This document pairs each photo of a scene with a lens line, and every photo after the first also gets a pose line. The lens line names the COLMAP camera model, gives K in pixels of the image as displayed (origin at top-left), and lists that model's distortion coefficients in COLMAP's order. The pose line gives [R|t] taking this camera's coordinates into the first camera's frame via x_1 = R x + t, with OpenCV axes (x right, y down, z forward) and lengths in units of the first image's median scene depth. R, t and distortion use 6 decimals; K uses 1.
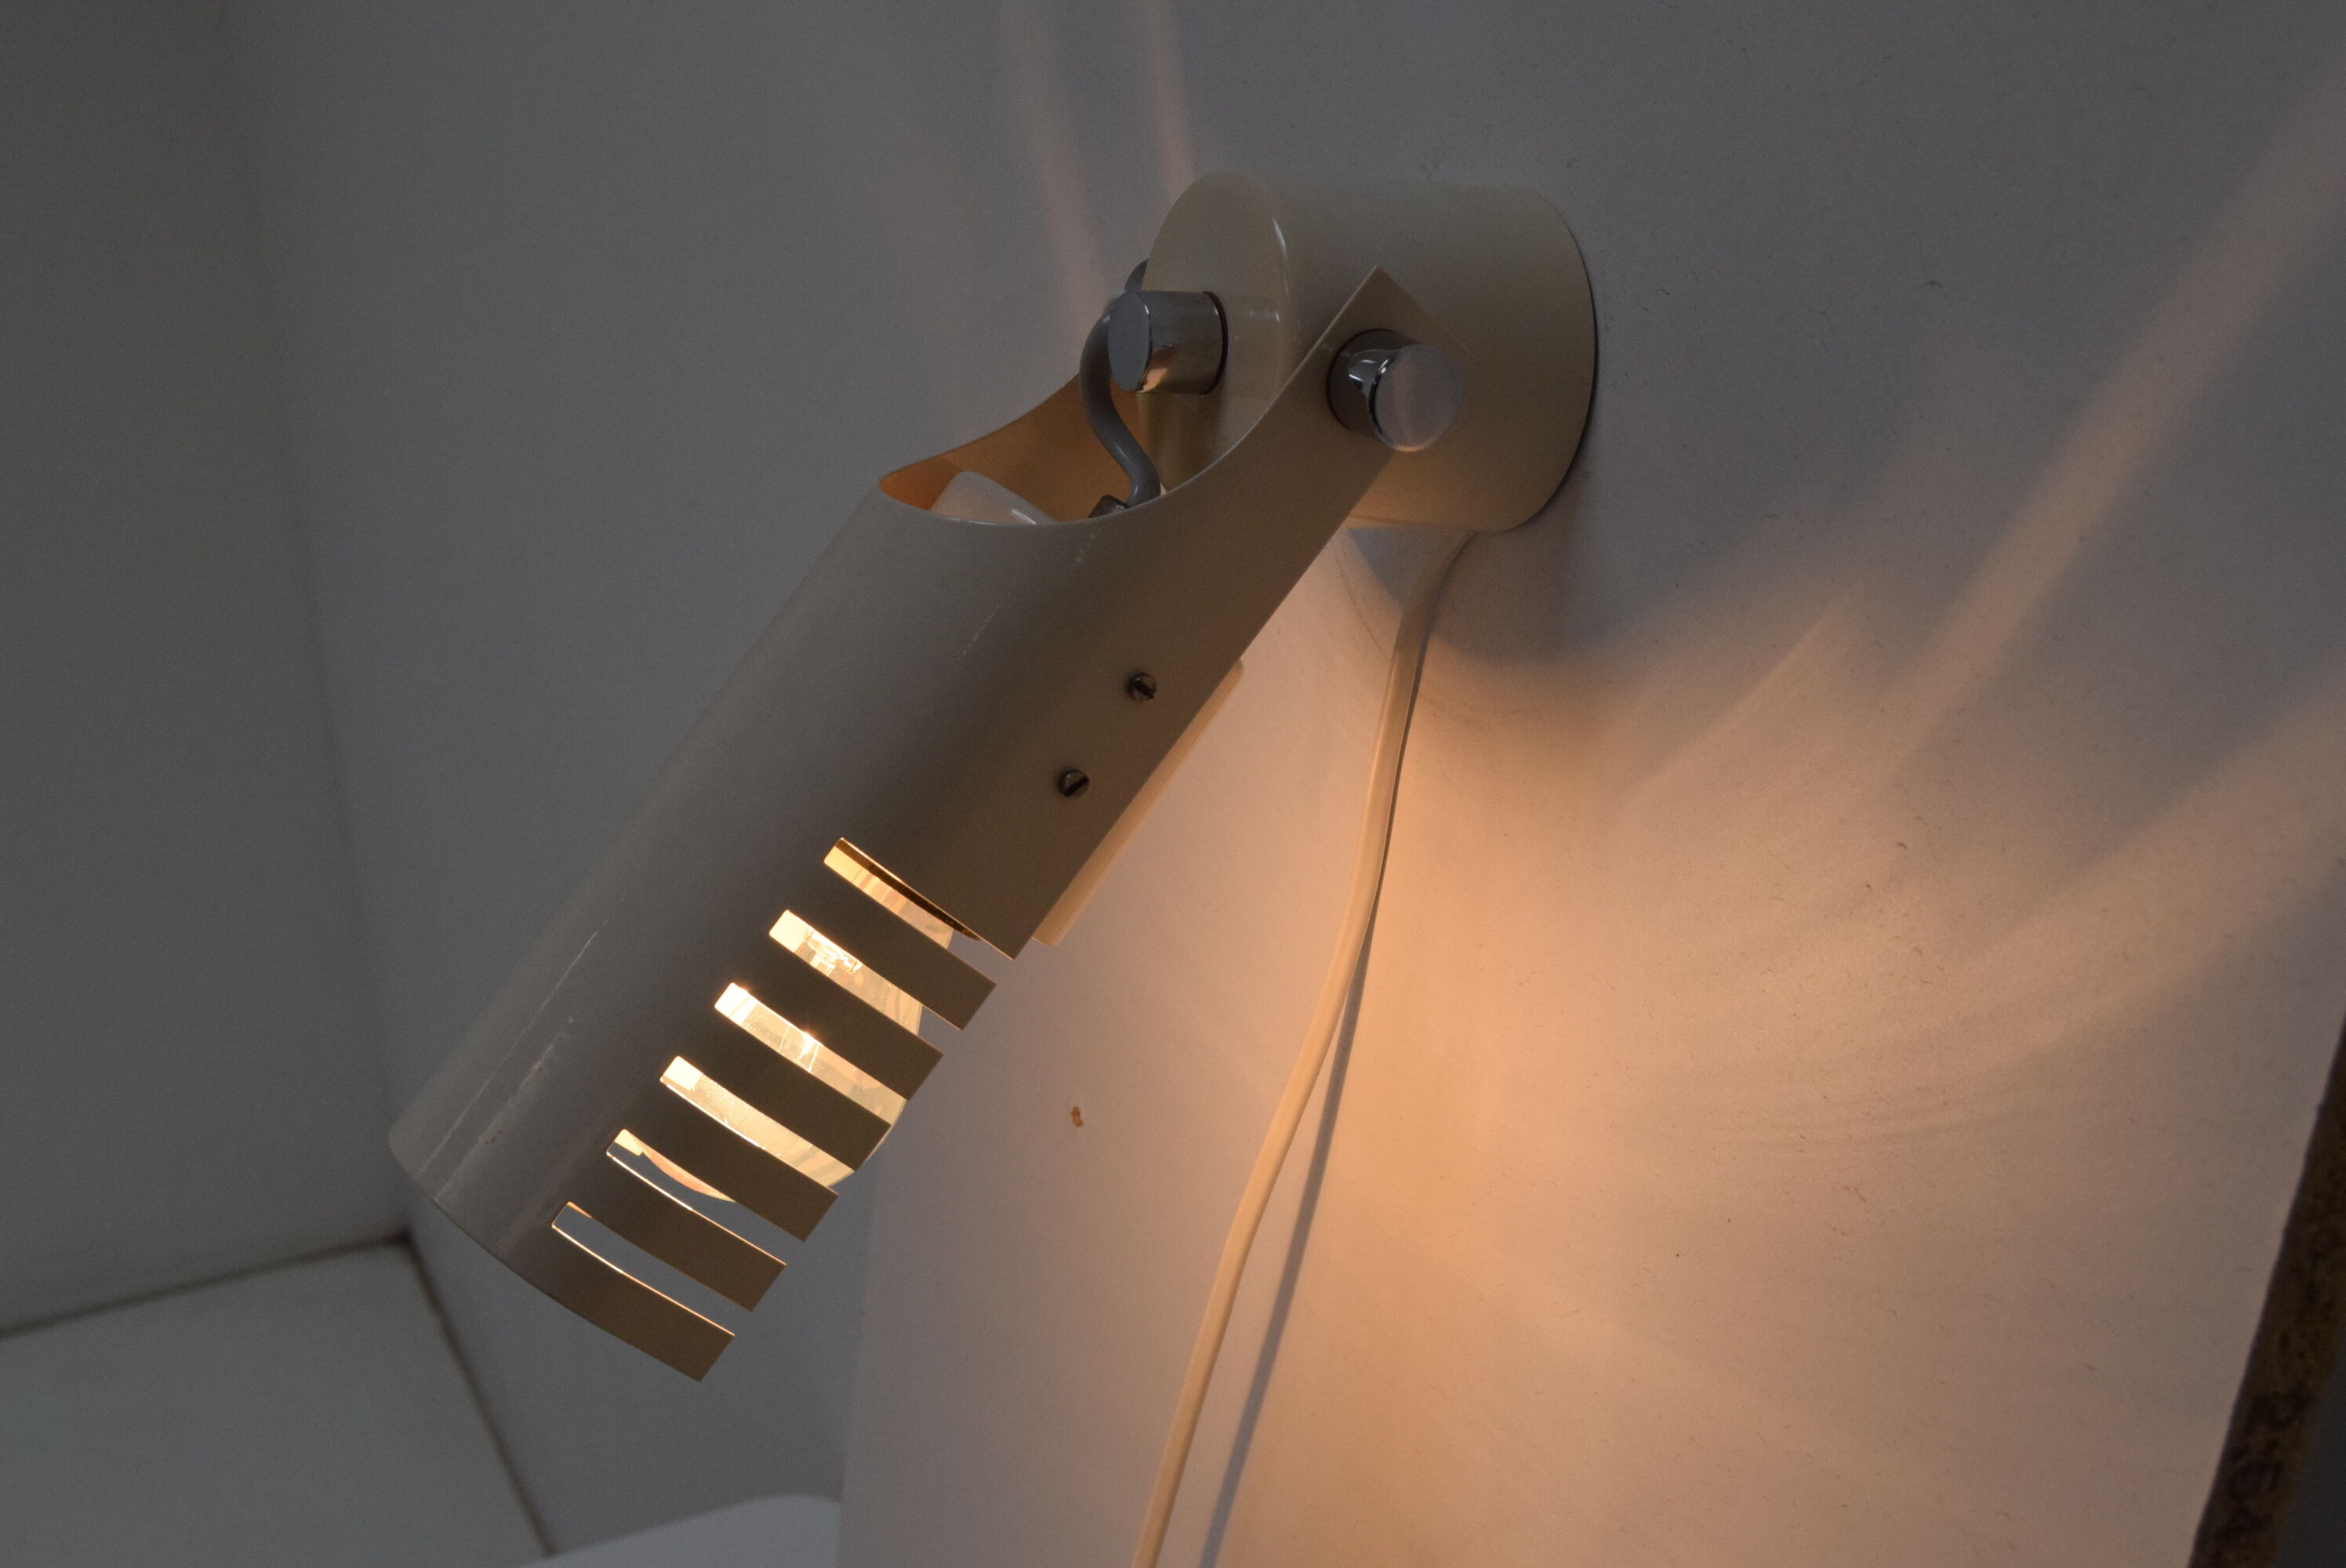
lens RADIAL K [[3243.9, 0, 1182.5], [0, 3243.9, 801.8], [0, 0, 1]] dist [-0.040551, 0.000000]
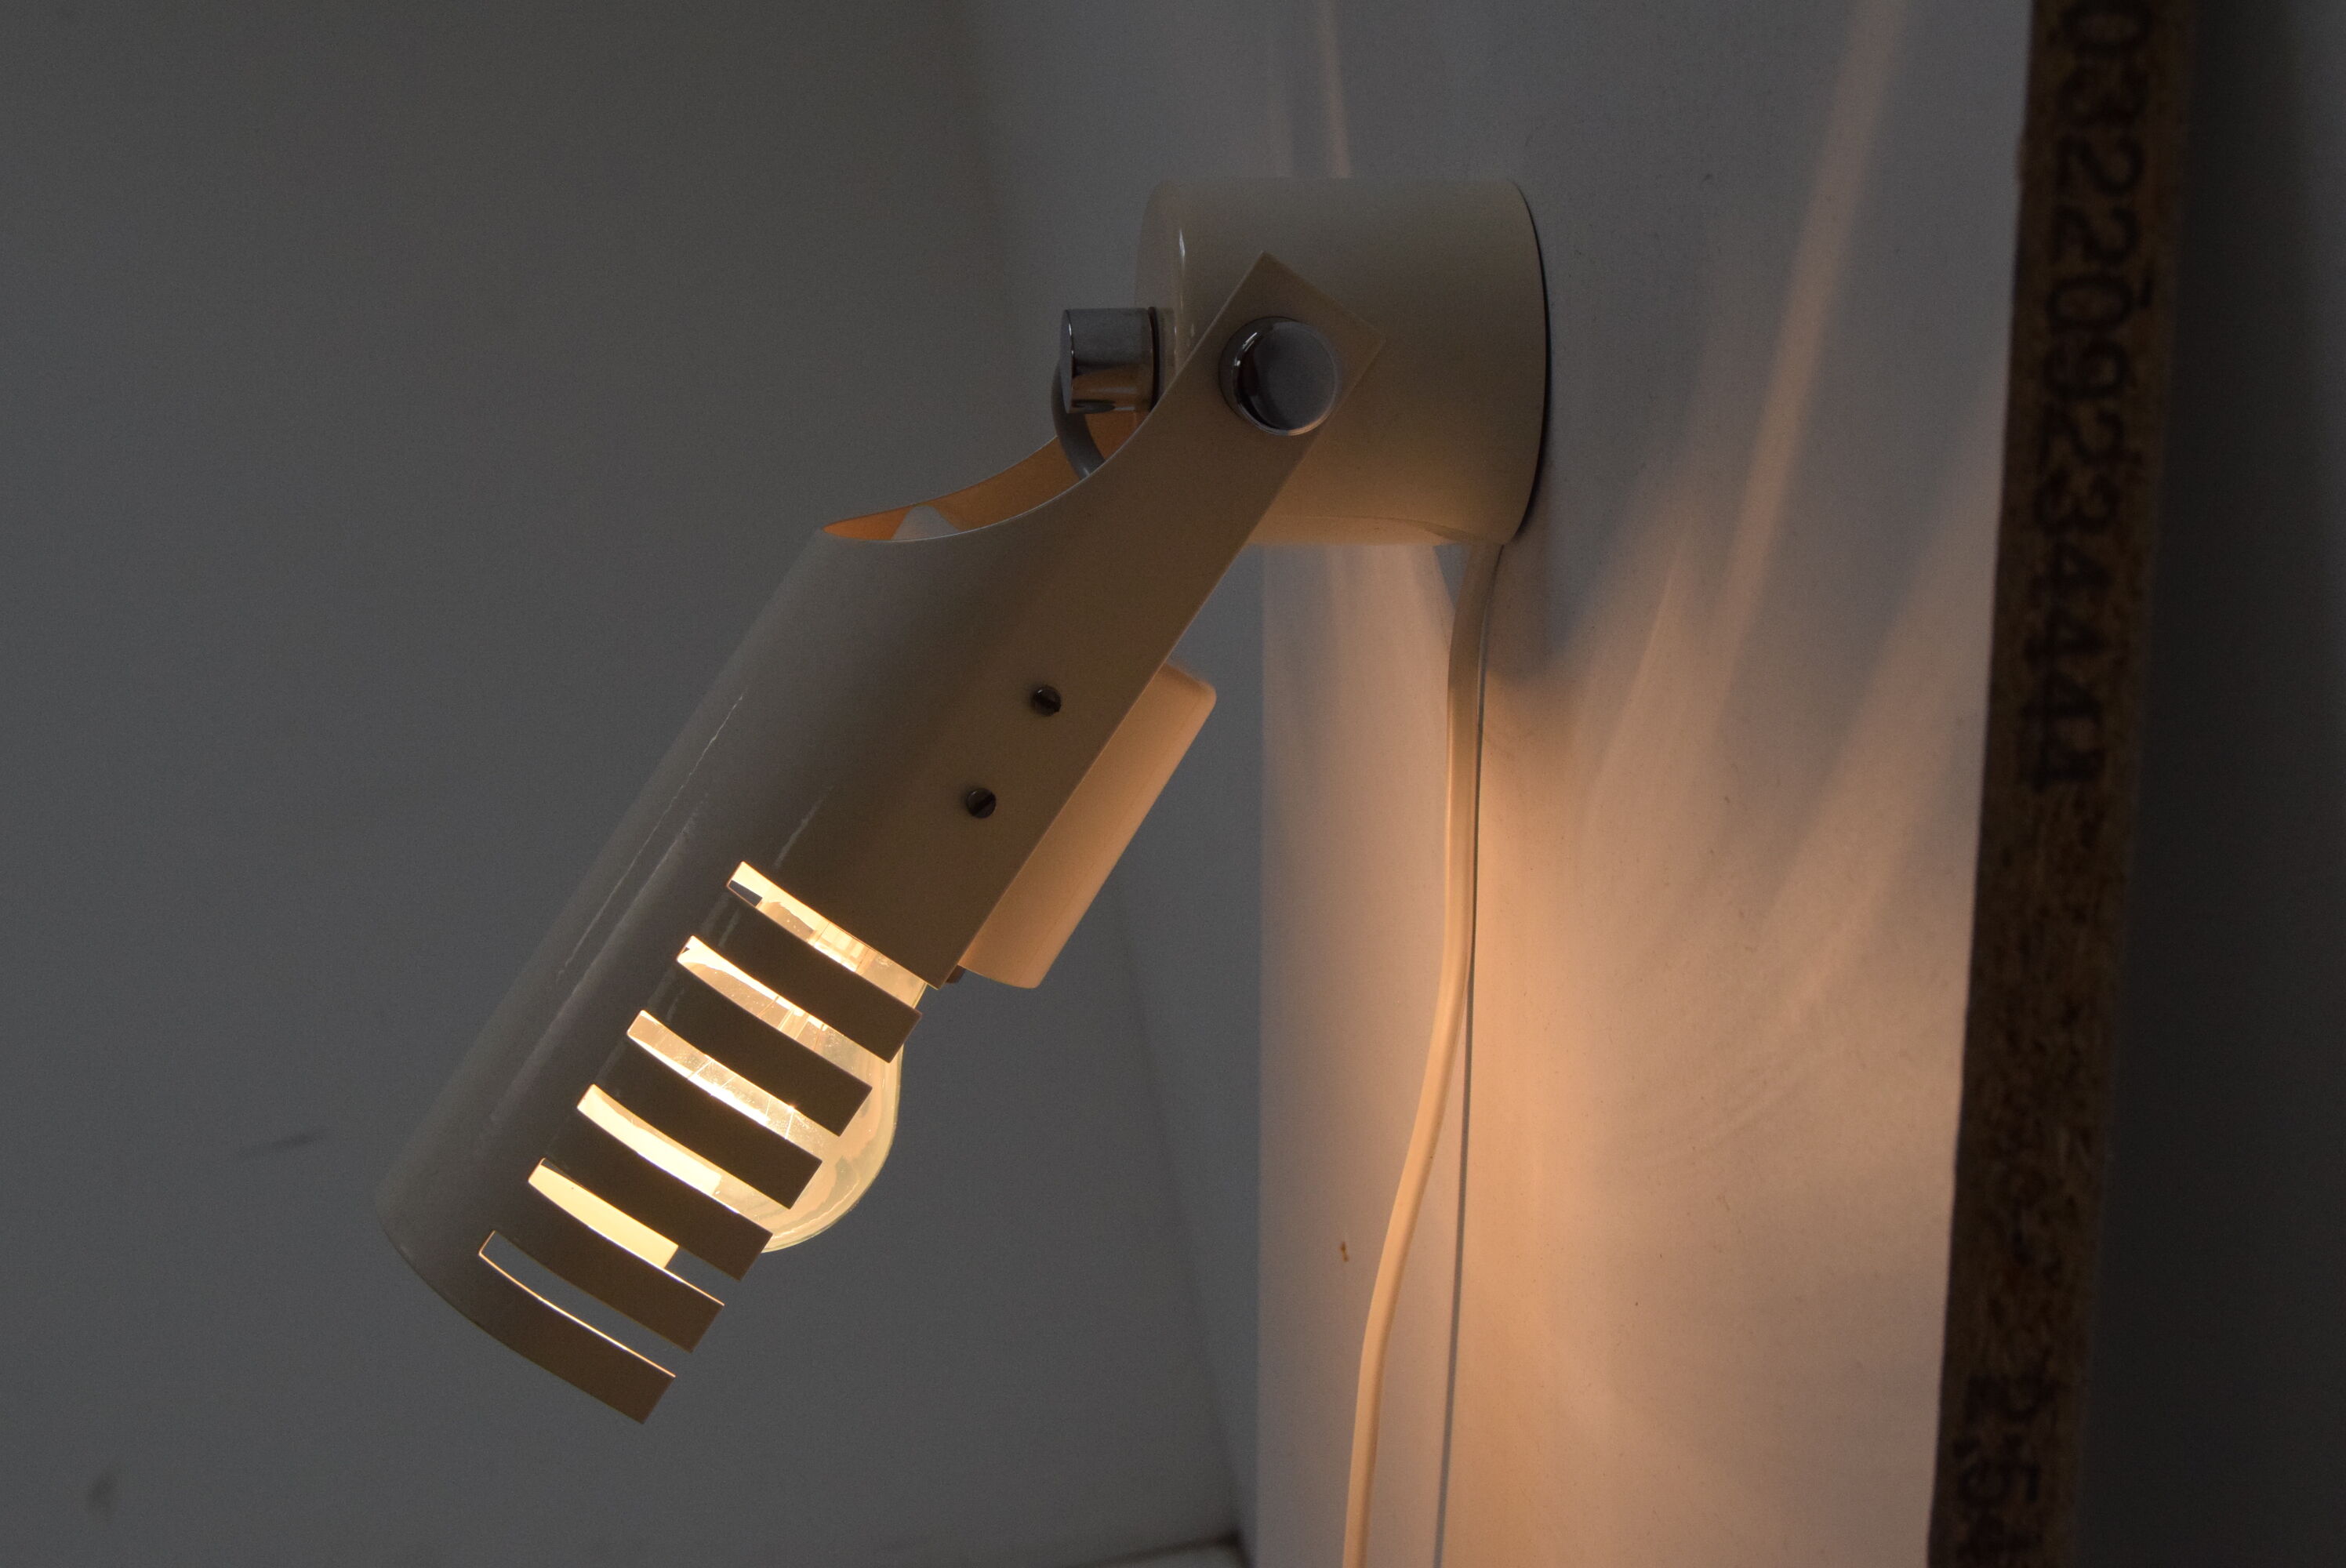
lens RADIAL K [[3396.3, 0, 1183.3], [0, 3396.3, 783.8], [0, 0, 1]] dist [-0.035804, 0.000000]
pose [[0.941815, -0.048044, -0.332681, 0.433141], [0.009488, 0.993138, -0.116565, 0.129031], [0.335998, 0.106626, 0.935808, 0.080160]]
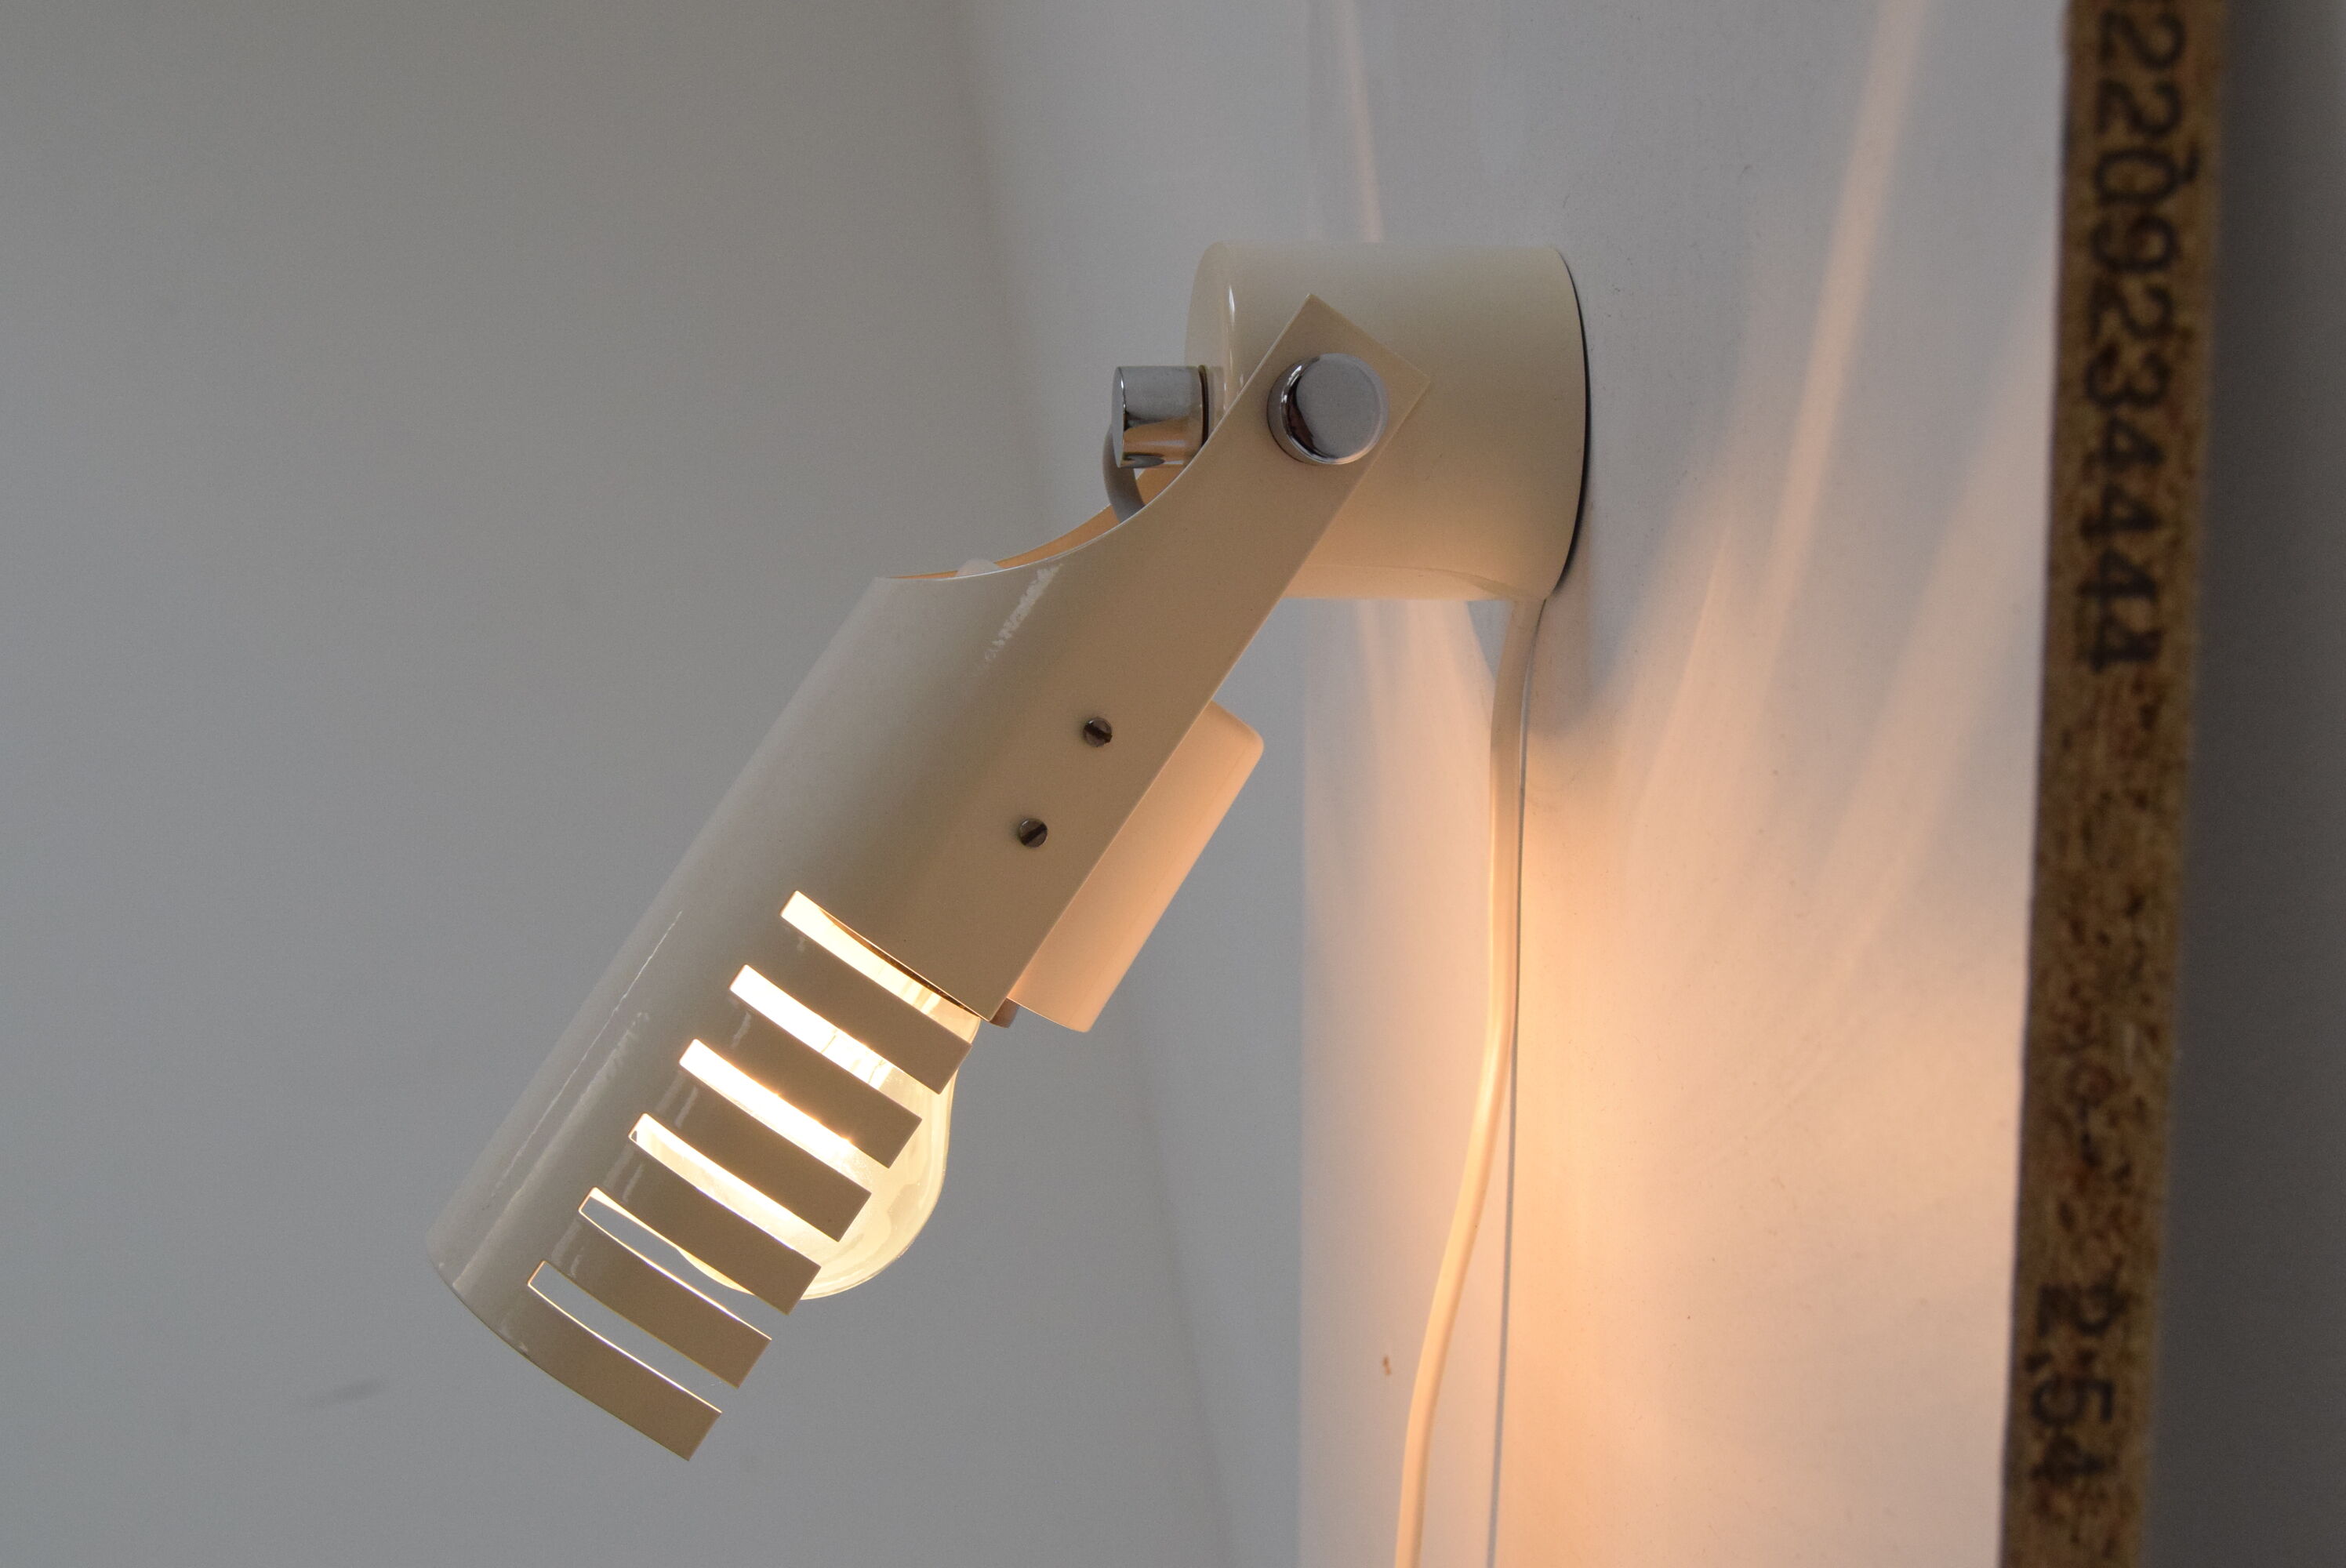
lens RADIAL K [[3243.9, 0, 1165.5], [0, 3243.9, 779.4], [0, 0, 1]] dist [-0.040551, 0.000000]
pose [[0.936826, -0.082048, -0.340038, 0.407330], [0.004234, 0.974690, -0.223519, 0.237850], [0.349770, 0.207959, 0.913462, 0.131512]]
